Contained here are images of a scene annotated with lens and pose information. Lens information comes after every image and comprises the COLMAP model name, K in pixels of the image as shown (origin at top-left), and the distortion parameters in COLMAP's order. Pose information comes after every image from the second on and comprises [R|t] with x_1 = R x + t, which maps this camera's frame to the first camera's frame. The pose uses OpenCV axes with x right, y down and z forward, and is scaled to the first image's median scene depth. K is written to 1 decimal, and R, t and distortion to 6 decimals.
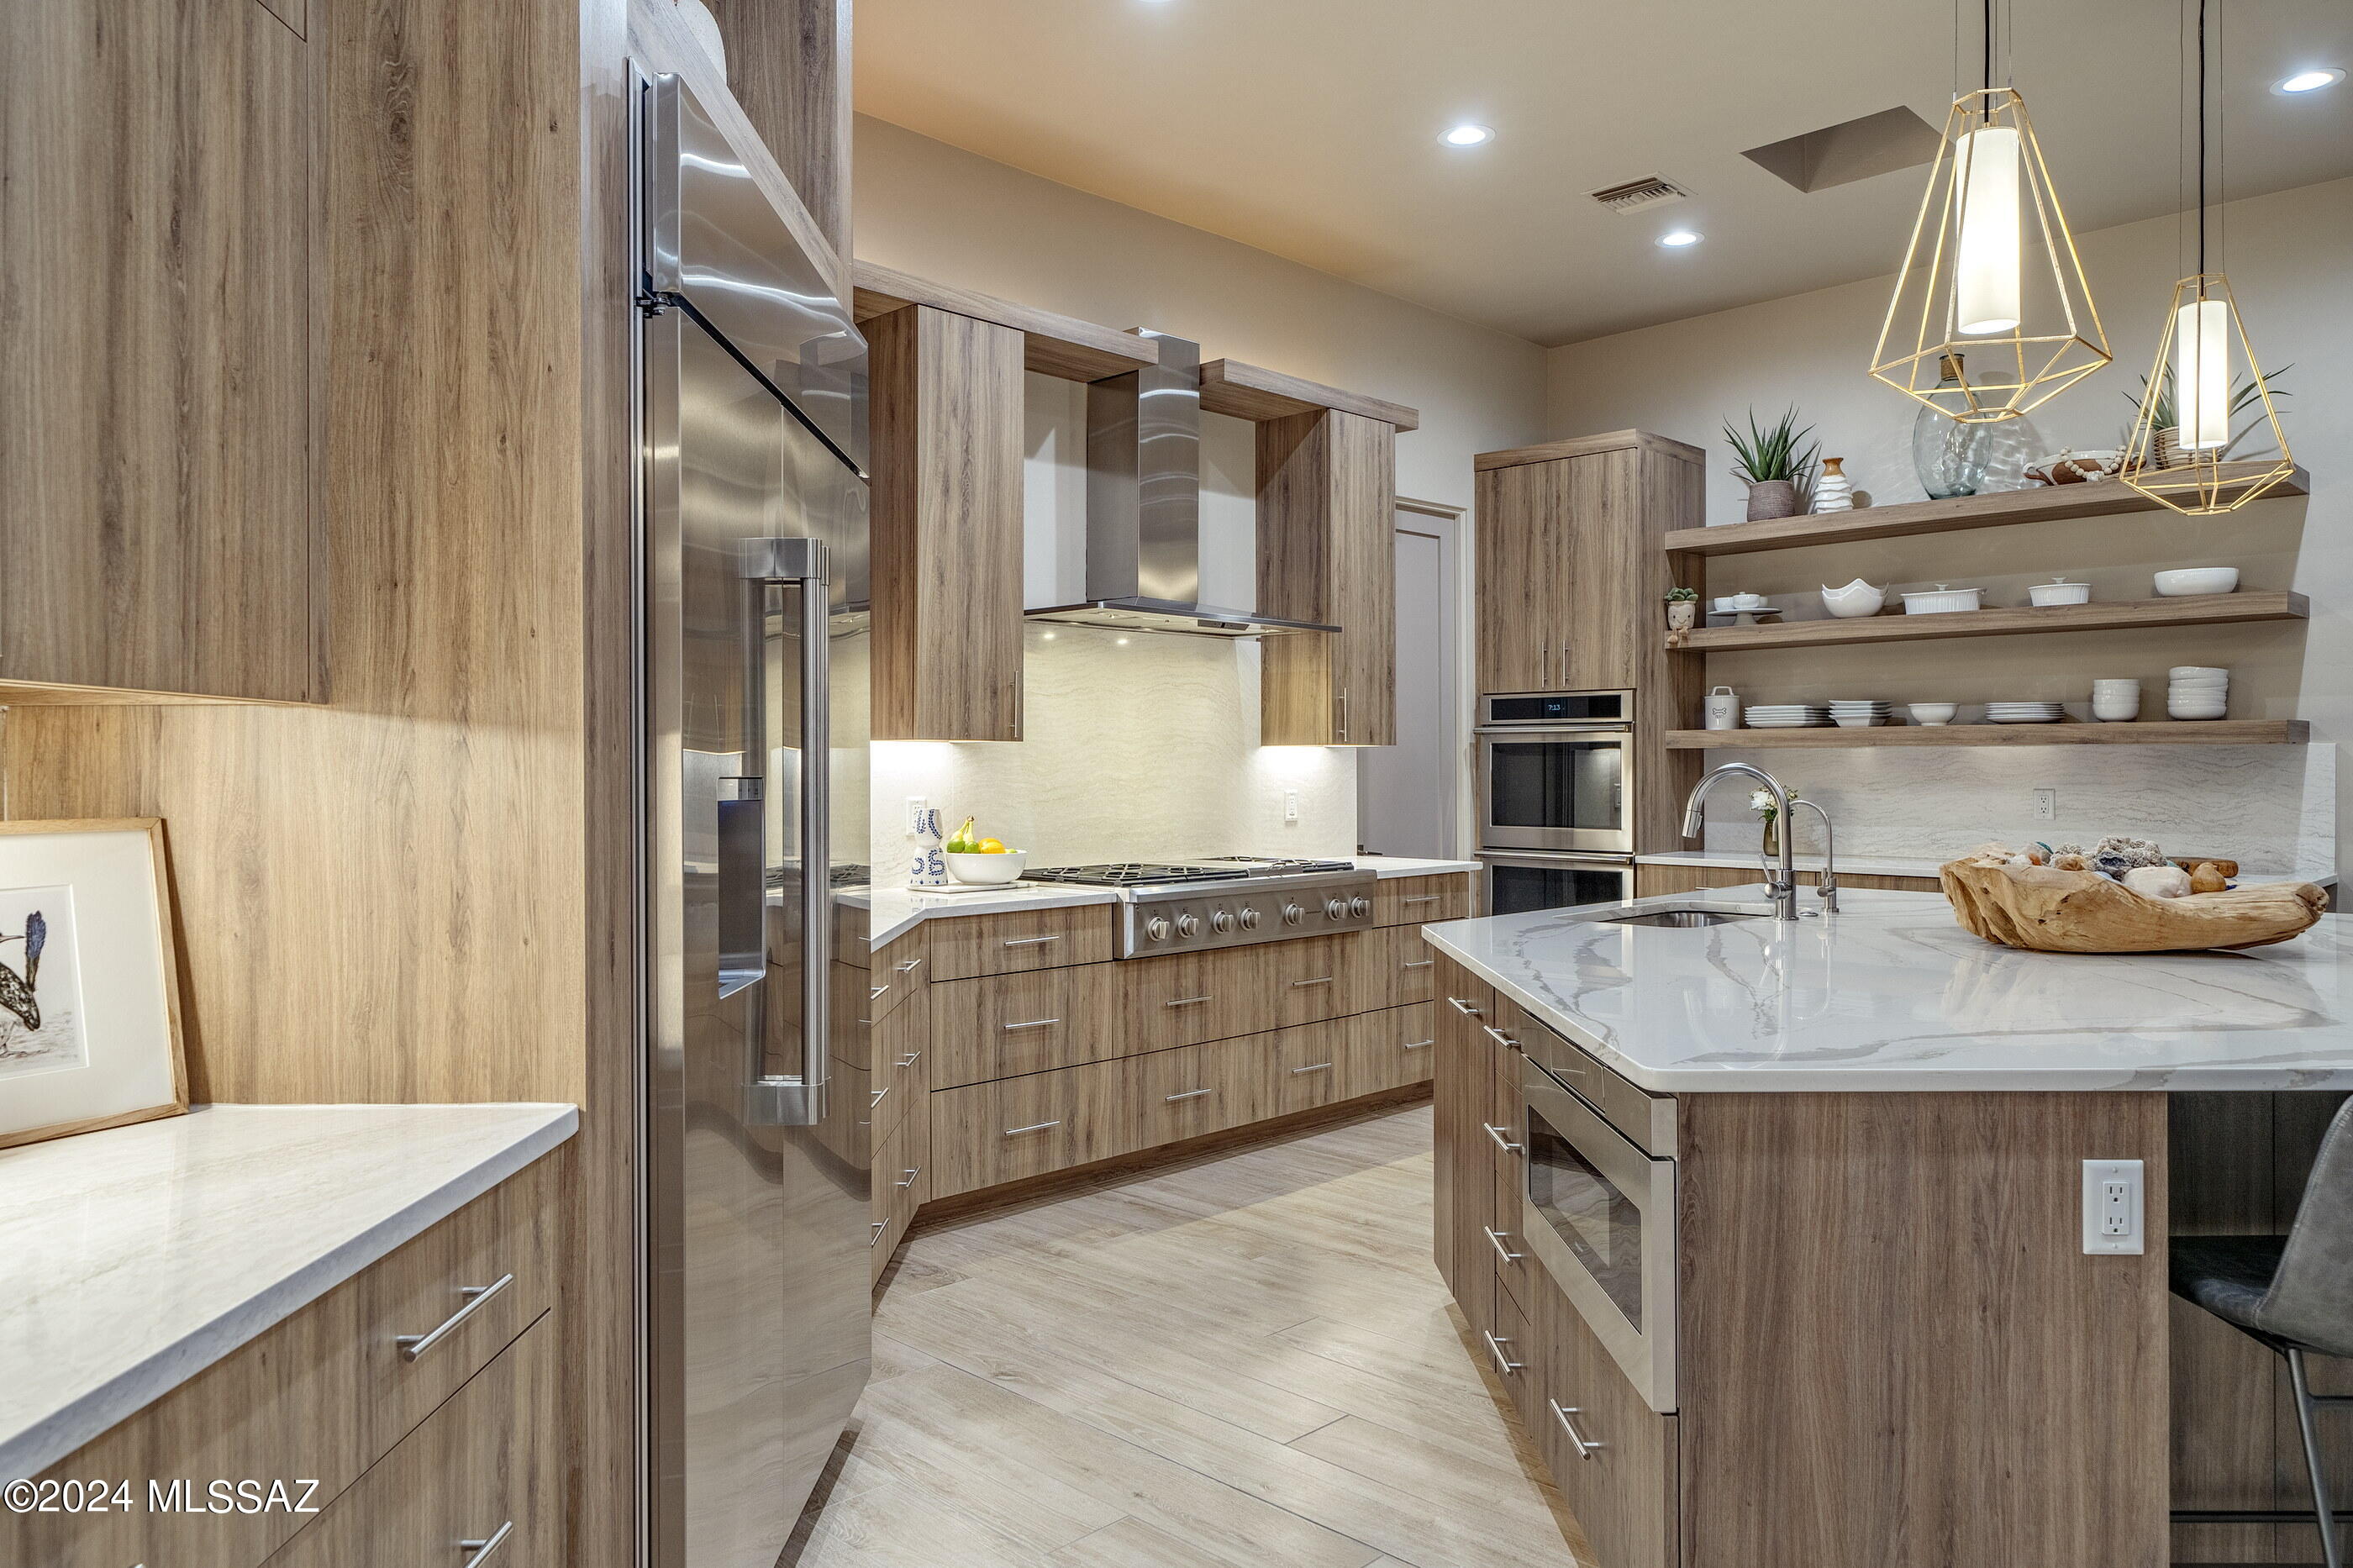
lens RADIAL K [[1580.1, 0, 1176.5], [0, 1580.1, 784.0], [0, 0, 1]] dist [0.005100, 0.003022]
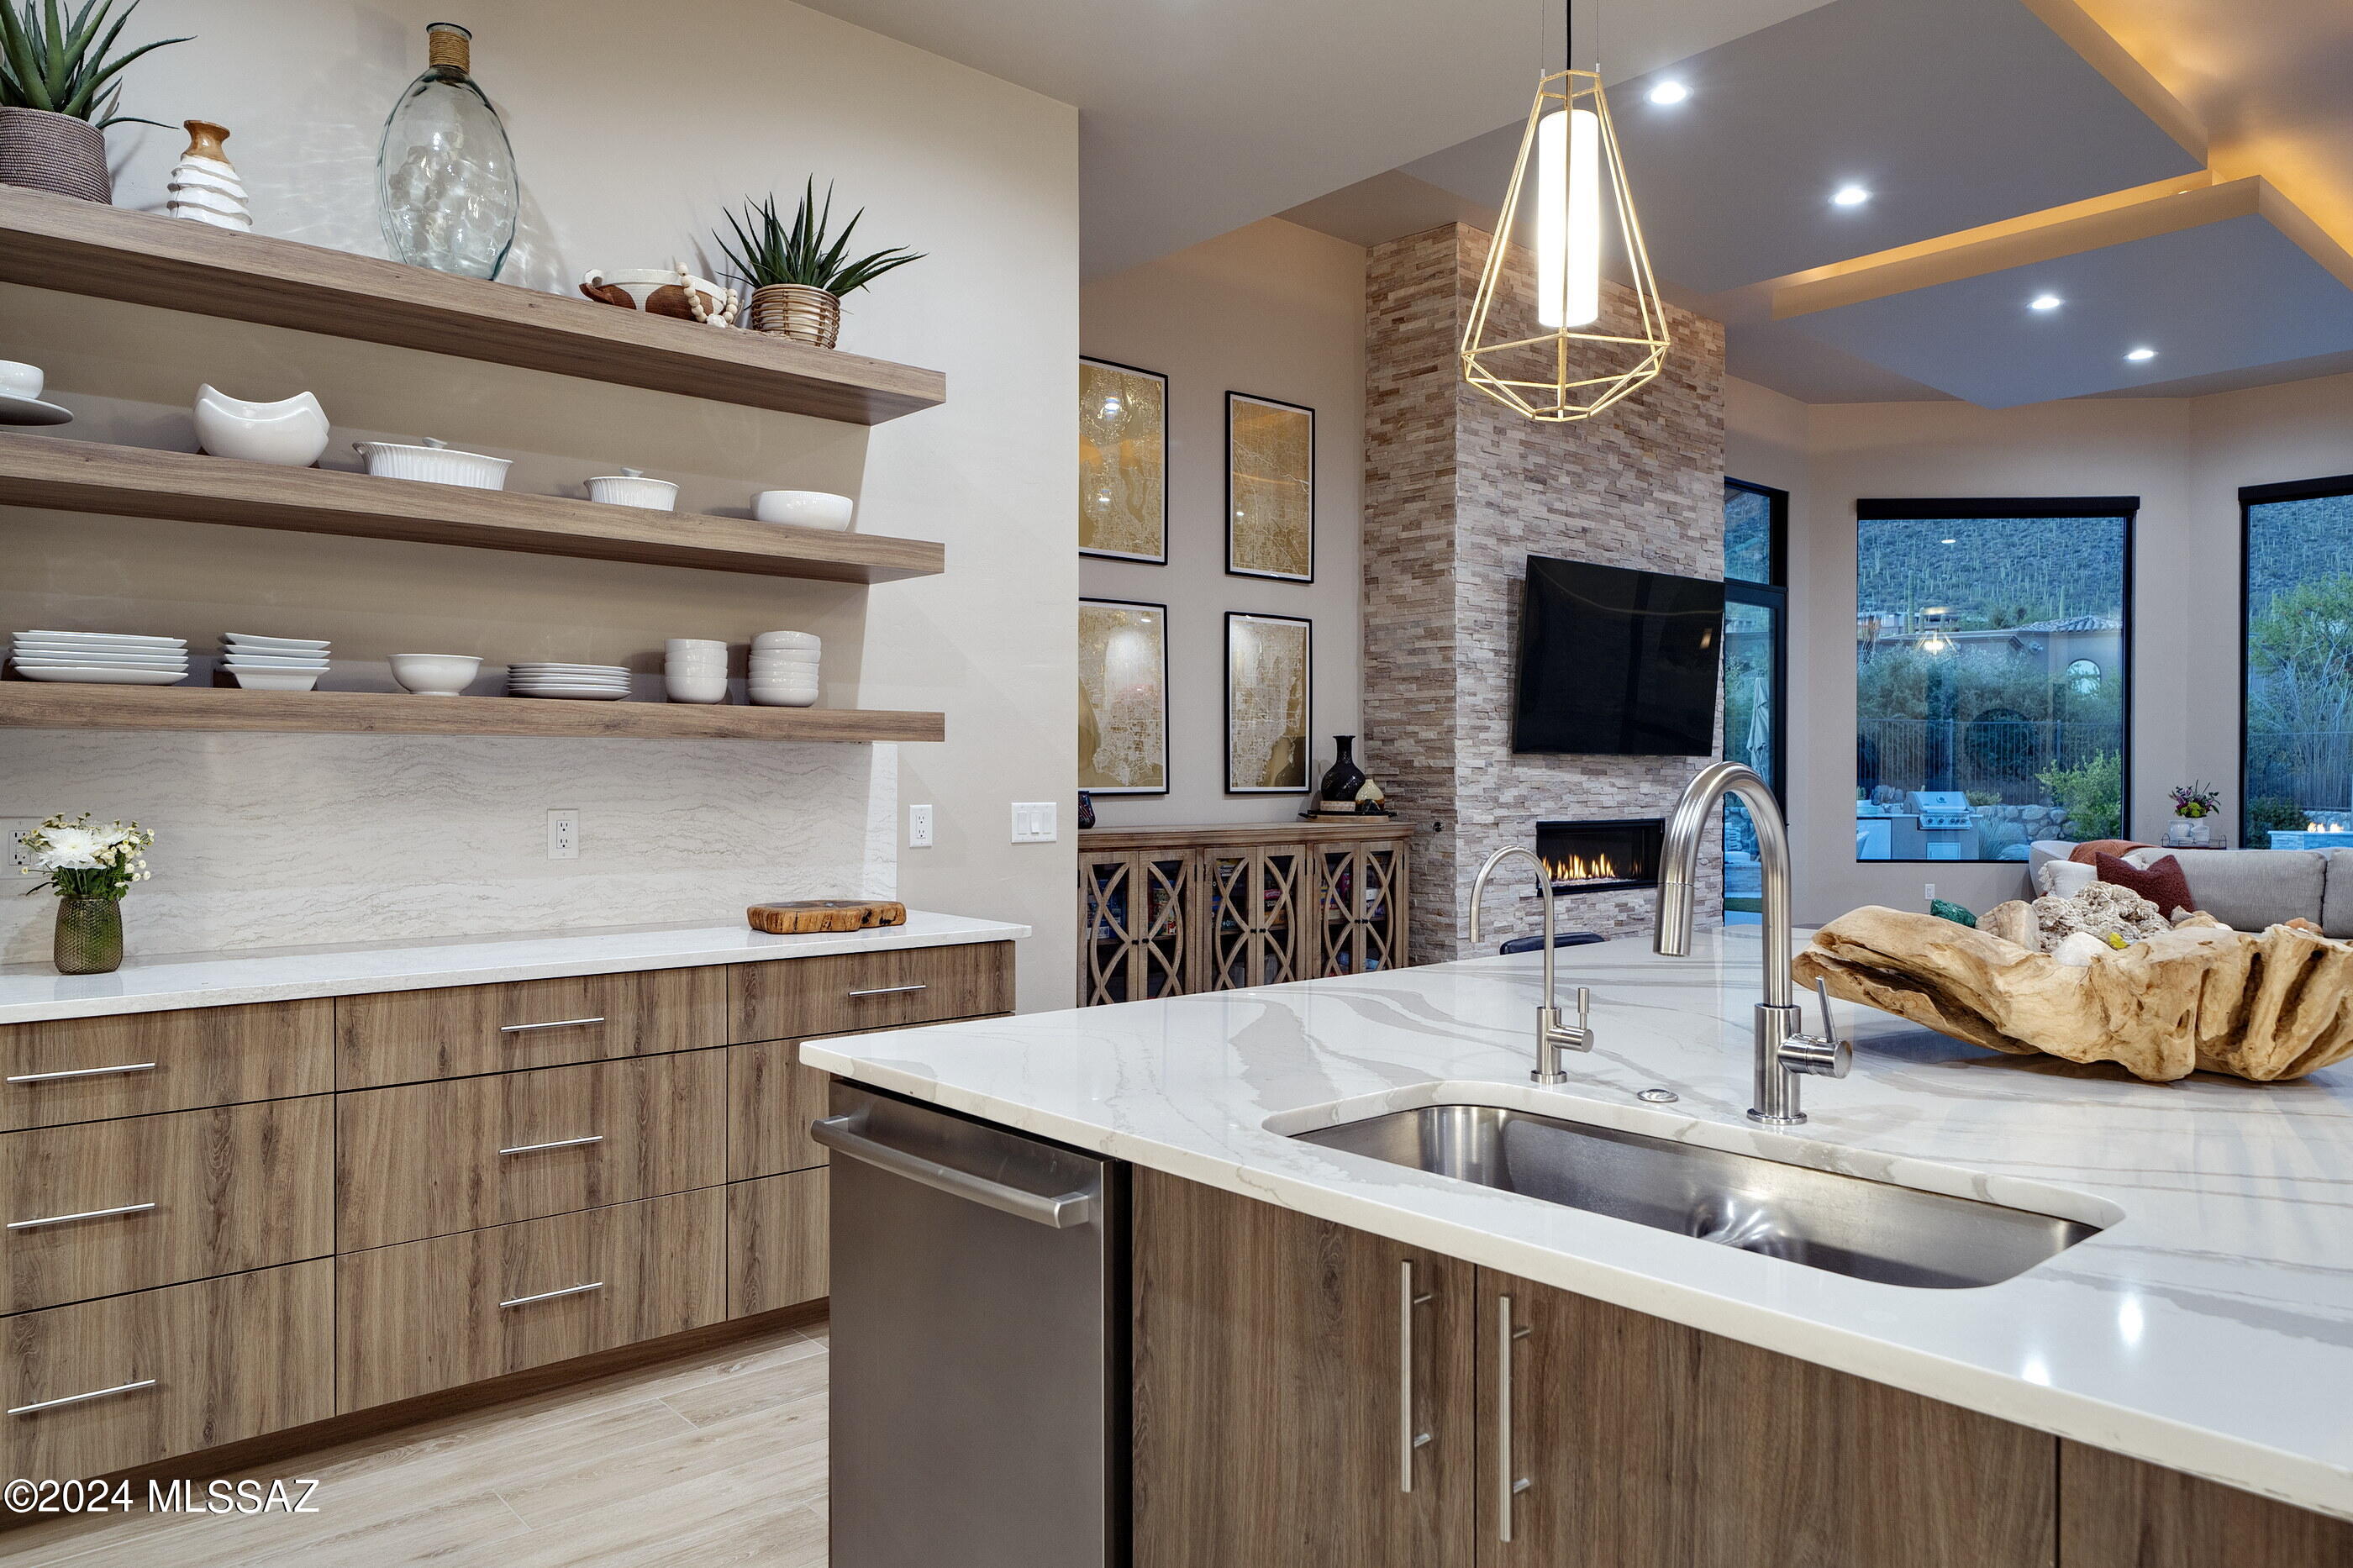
lens RADIAL K [[1542.9, 0, 1162.3], [0, 1542.9, 791.7], [0, 0, 1]] dist [0.004094, 0.000126]
pose [[0.070544, -0.009923, 0.997459, -0.040494], [0.008881, 0.999917, 0.009320, -0.008270], [-0.997469, 0.008201, 0.070626, 0.850064]]
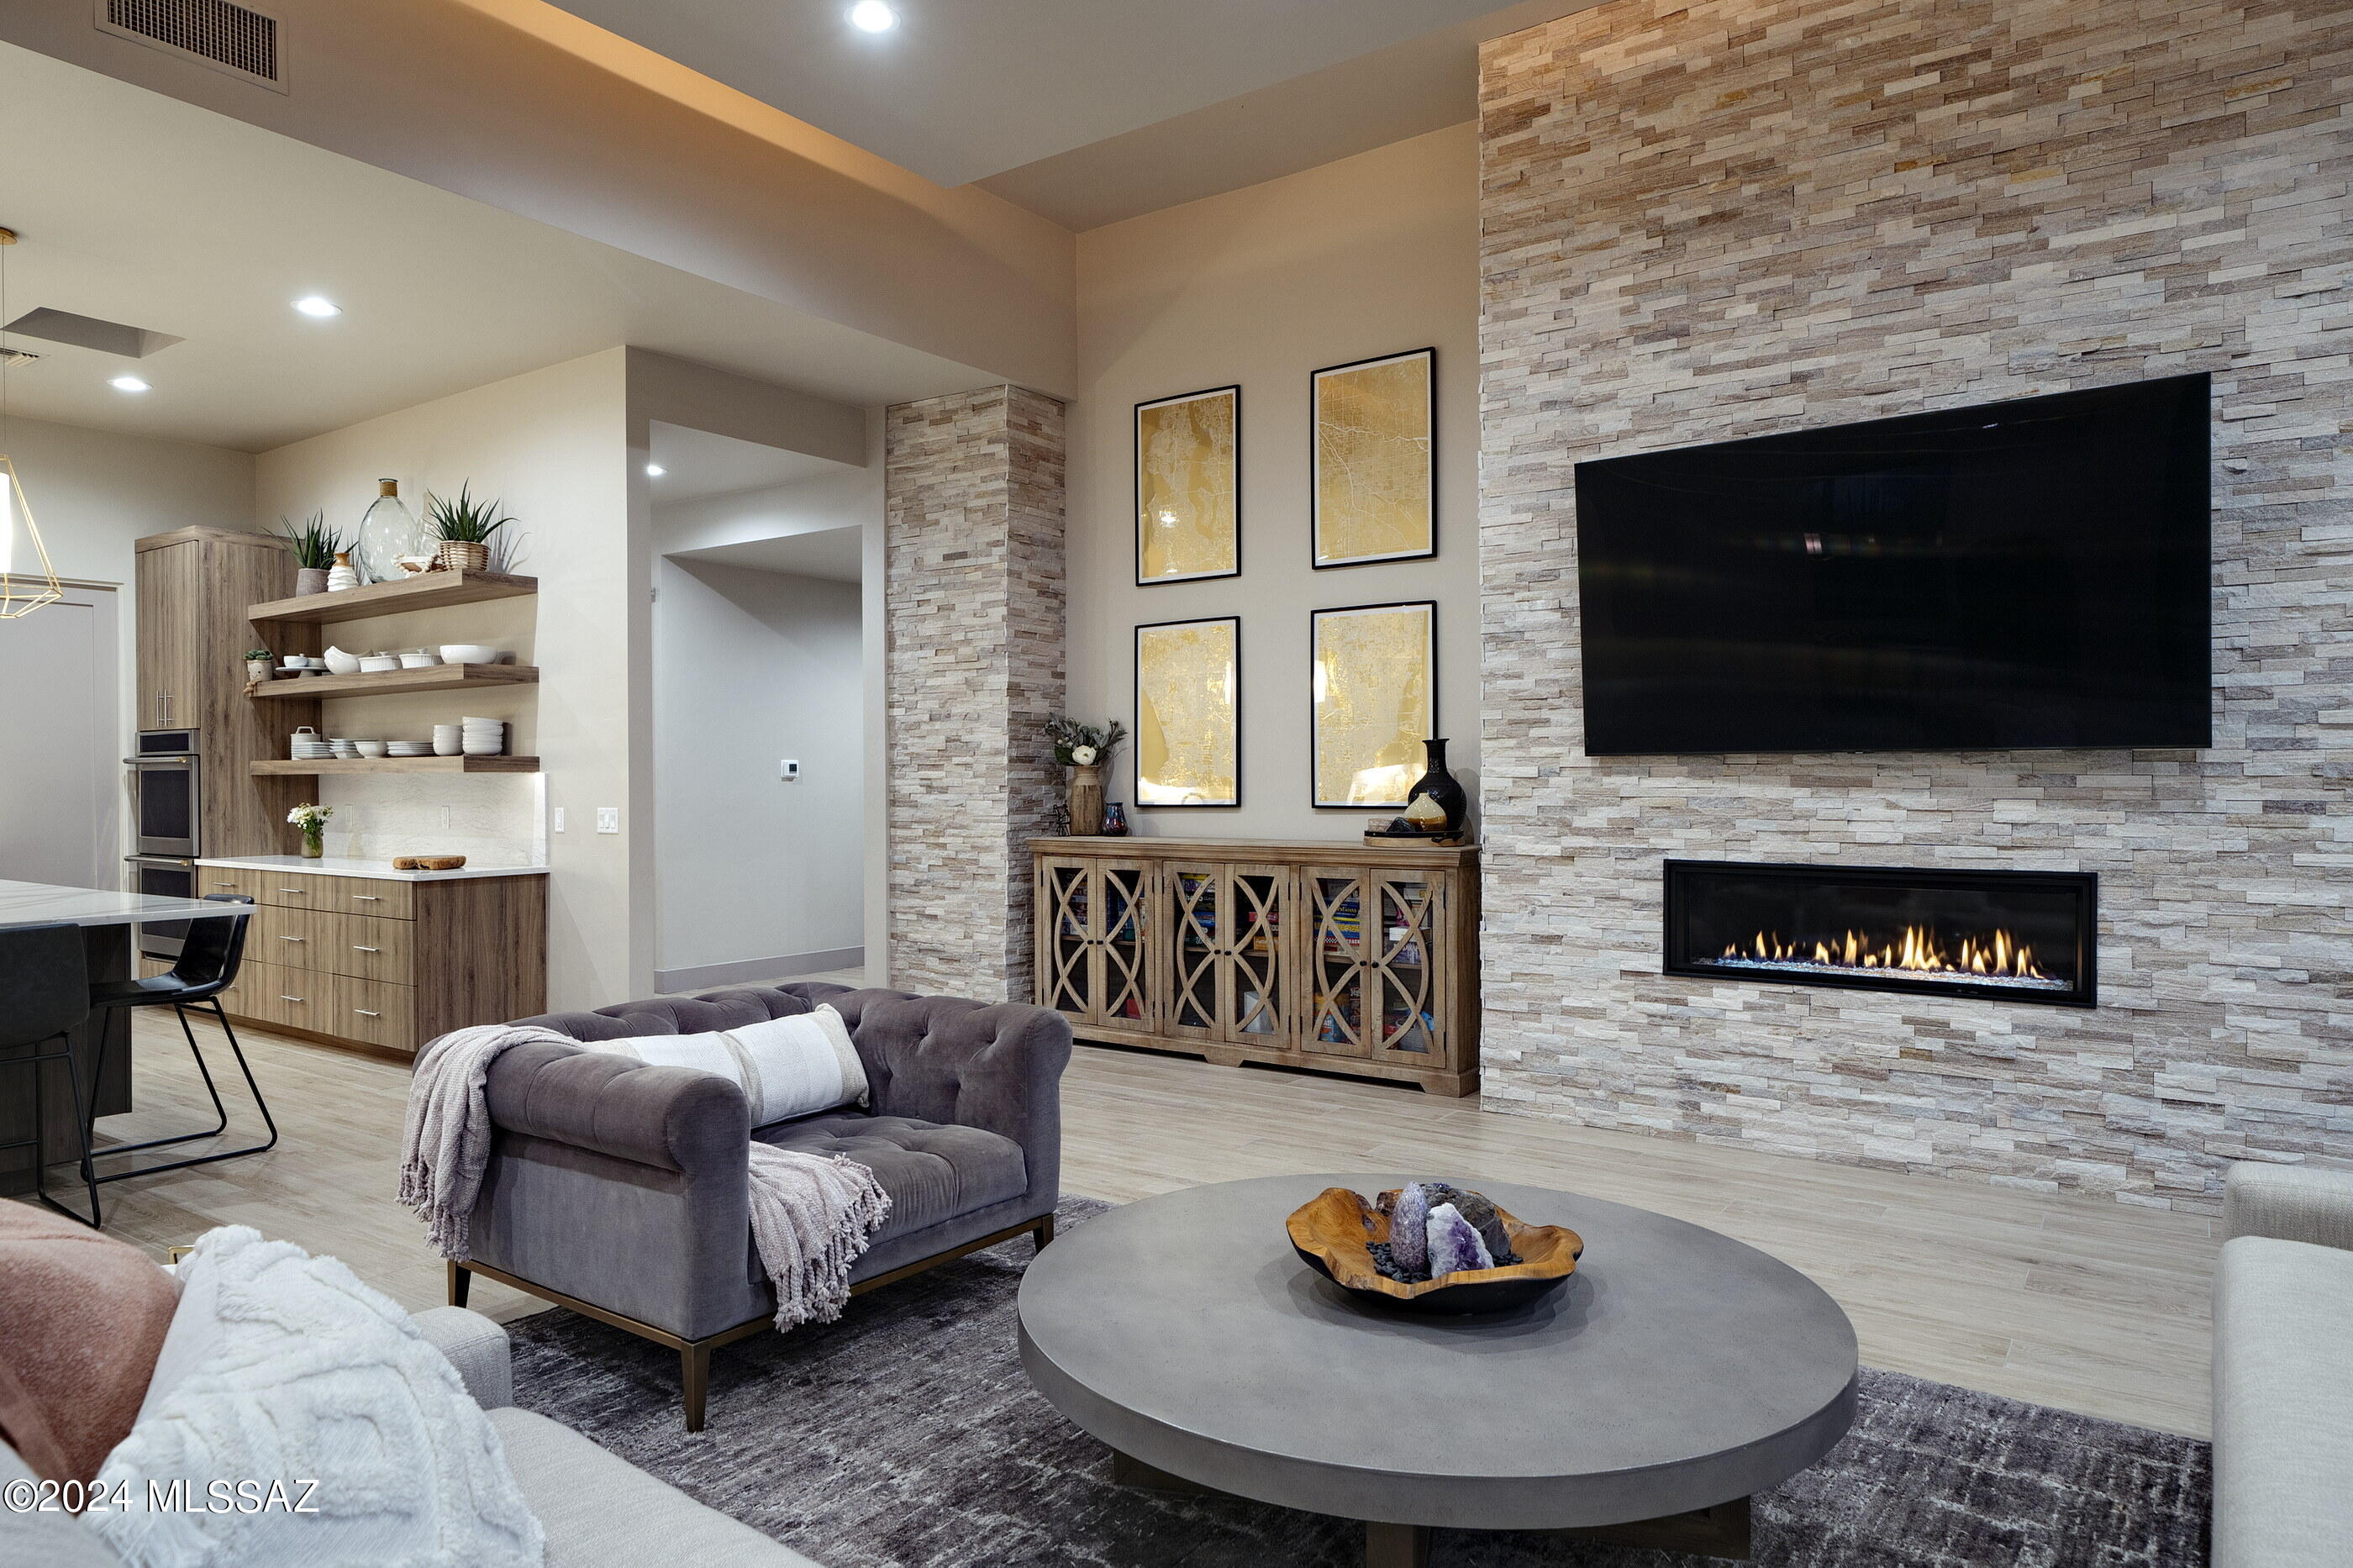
lens RADIAL K [[1432.5, 0, 1173.7], [0, 1432.5, 790.2], [0, 0, 1]] dist [0.002136, -0.000678]
pose [[0.986662, -0.003044, 0.162753, 1.123196], [0.003856, 0.999982, -0.004671, -0.002137], [-0.162736, 0.005236, 0.986656, -0.348920]]
